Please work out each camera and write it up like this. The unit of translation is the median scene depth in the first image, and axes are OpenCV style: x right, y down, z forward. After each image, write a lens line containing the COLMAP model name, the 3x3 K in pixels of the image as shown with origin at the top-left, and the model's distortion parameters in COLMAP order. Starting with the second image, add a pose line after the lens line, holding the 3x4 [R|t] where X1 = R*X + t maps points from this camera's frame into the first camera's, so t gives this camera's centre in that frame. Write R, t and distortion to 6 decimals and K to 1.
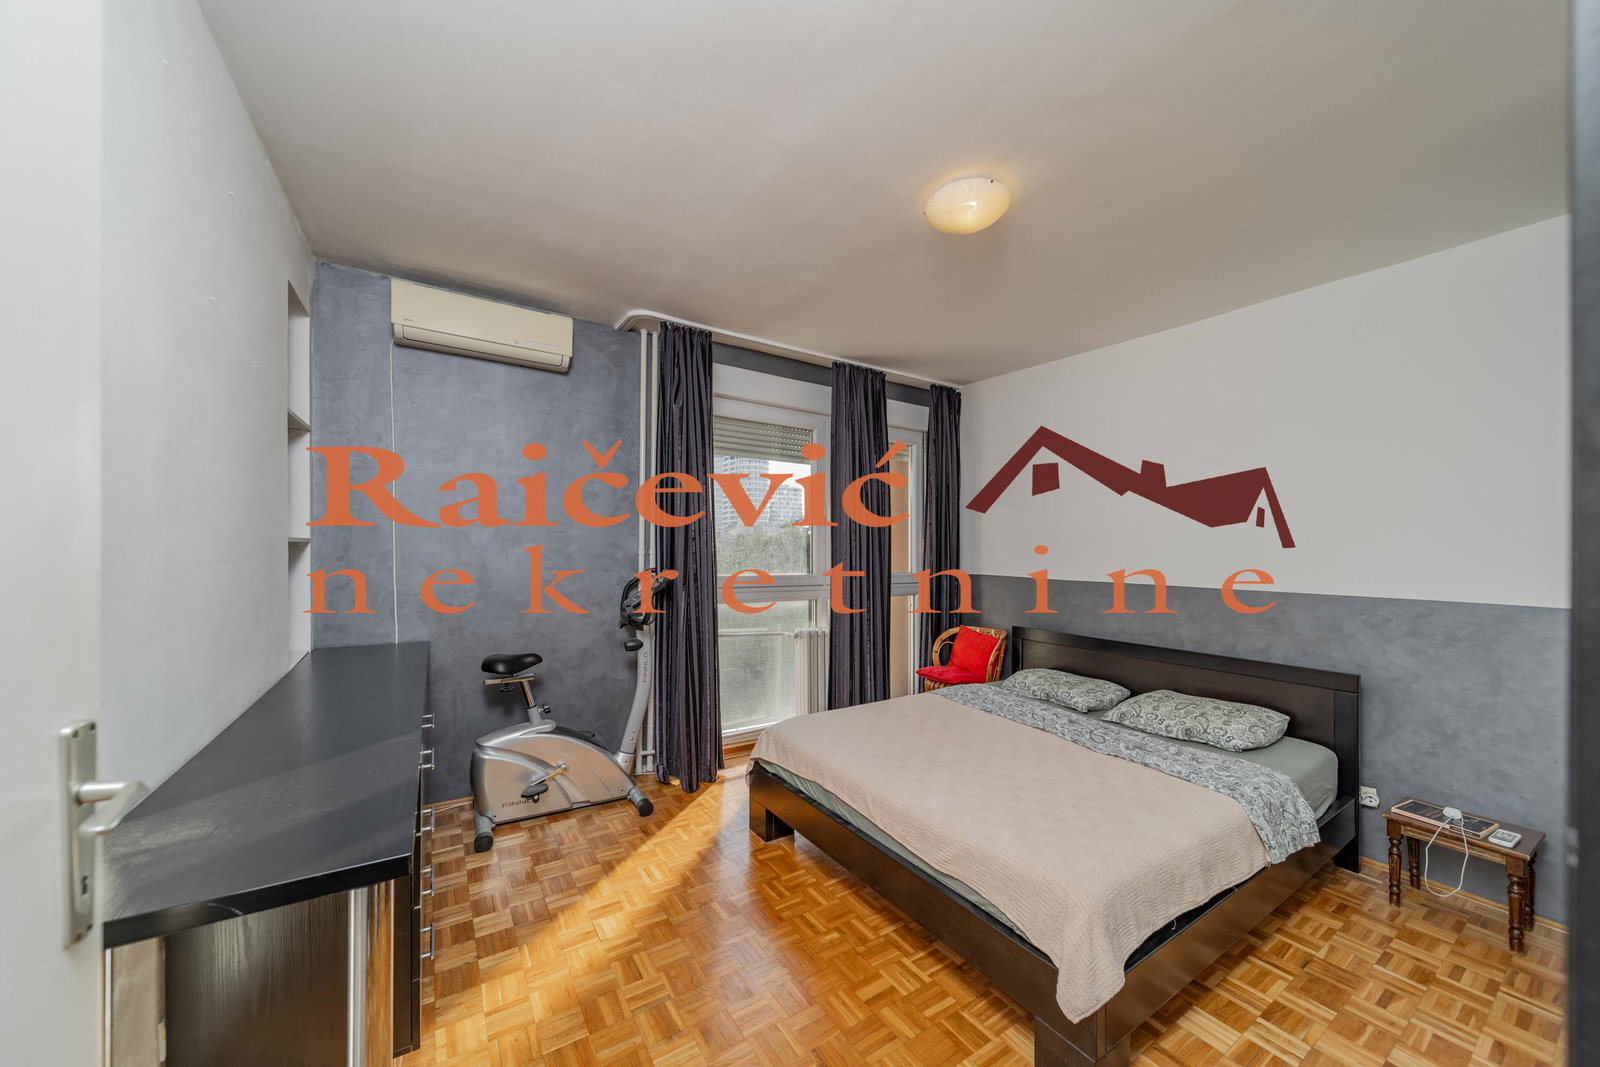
lens RADIAL K [[561.2, 0, 794.5], [0, 561.2, 545.4], [0, 0, 1]] dist [0.001754, -0.000819]
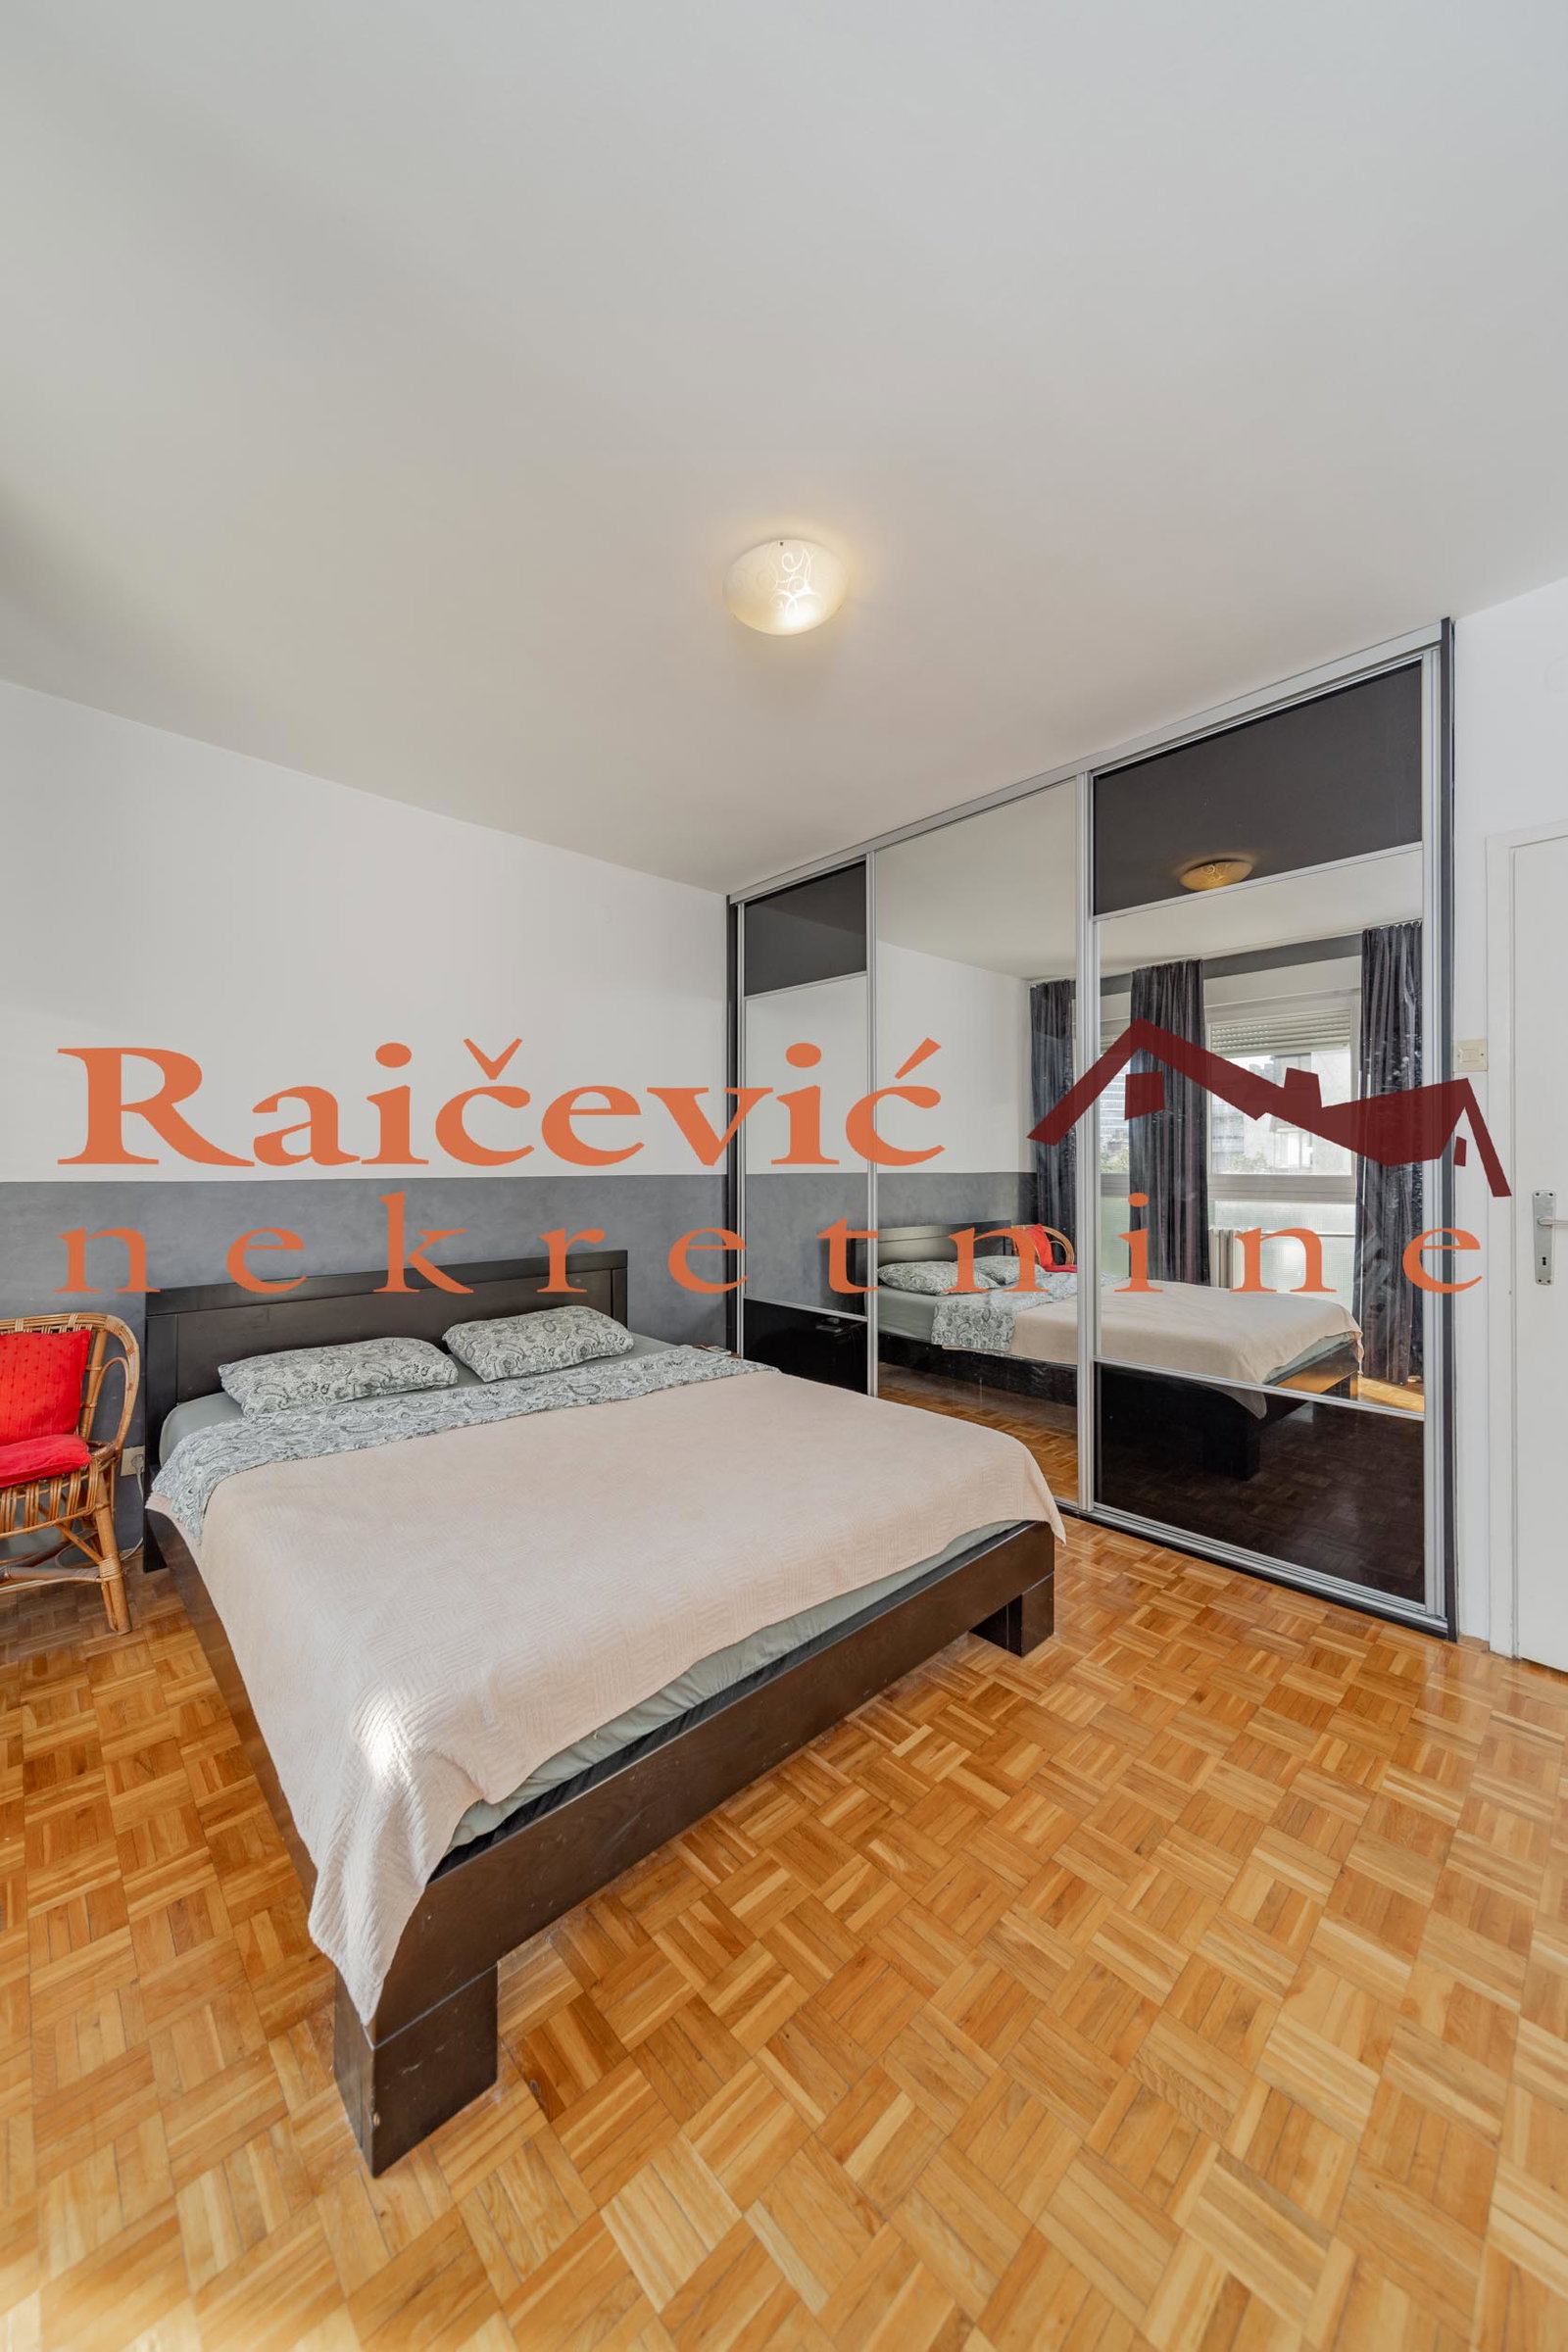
lens RADIAL K [[825.0, 0, 776.3], [0, 825.0, 1162.8], [0, 0, 1]] dist [0.001754, -0.000819]
pose [[-0.177754, -0.009954, 0.984025, -0.708313], [-0.009990, 0.999916, 0.008310, 0.076940], [-0.984024, -0.008353, -0.177839, 1.355184]]
